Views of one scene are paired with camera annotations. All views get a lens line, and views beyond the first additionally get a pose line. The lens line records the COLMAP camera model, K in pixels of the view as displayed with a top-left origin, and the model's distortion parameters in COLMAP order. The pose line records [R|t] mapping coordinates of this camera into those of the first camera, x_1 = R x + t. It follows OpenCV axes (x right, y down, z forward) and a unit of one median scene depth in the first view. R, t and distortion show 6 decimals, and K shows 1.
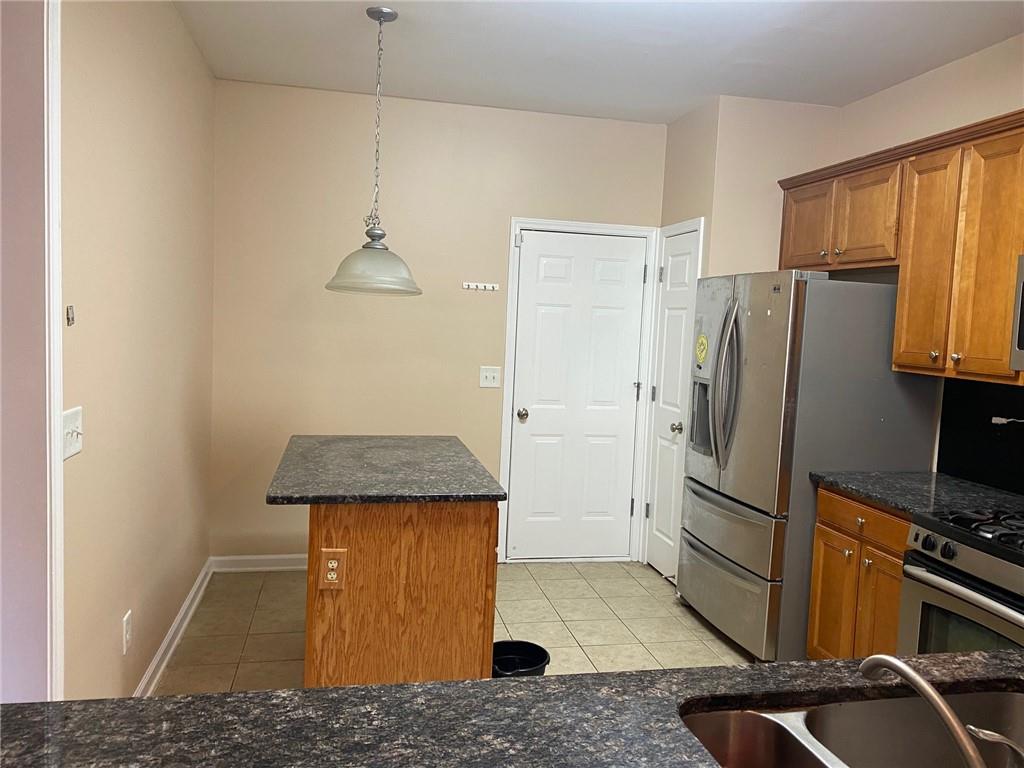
lens RADIAL K [[773.4, 0, 509.3], [0, 773.4, 376.0], [0, 0, 1]] dist [0.037227, -0.037412]
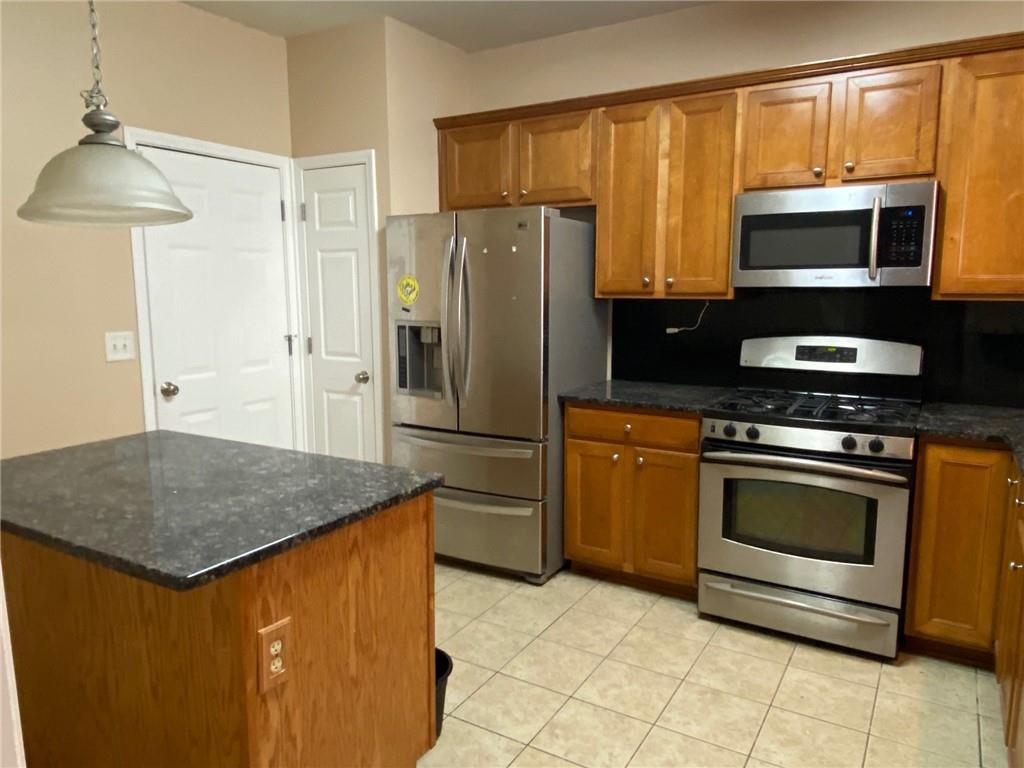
lens RADIAL K [[706.4, 0, 509.2], [0, 706.4, 388.4], [0, 0, 1]] dist [0.055960, -0.066924]
pose [[0.687724, -0.151947, 0.709893, -0.395101], [0.087763, 0.988081, 0.126468, -0.019668], [-0.720648, -0.024673, 0.692862, 0.384126]]
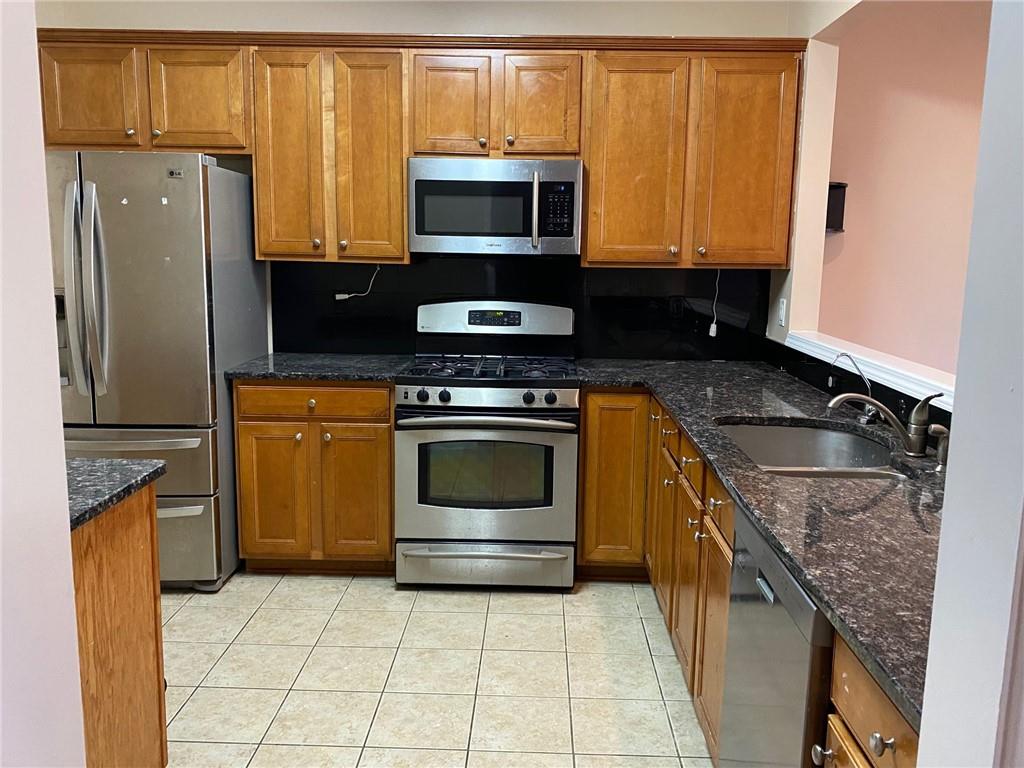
lens RADIAL K [[836.4, 0, 516.9], [0, 836.4, 384.2], [0, 0, 1]] dist [0.037725, -0.052233]
pose [[0.236912, -0.197709, 0.951201, -0.552280], [0.066632, 0.980076, 0.187115, -0.033571], [-0.969243, 0.019051, 0.245365, 0.428212]]
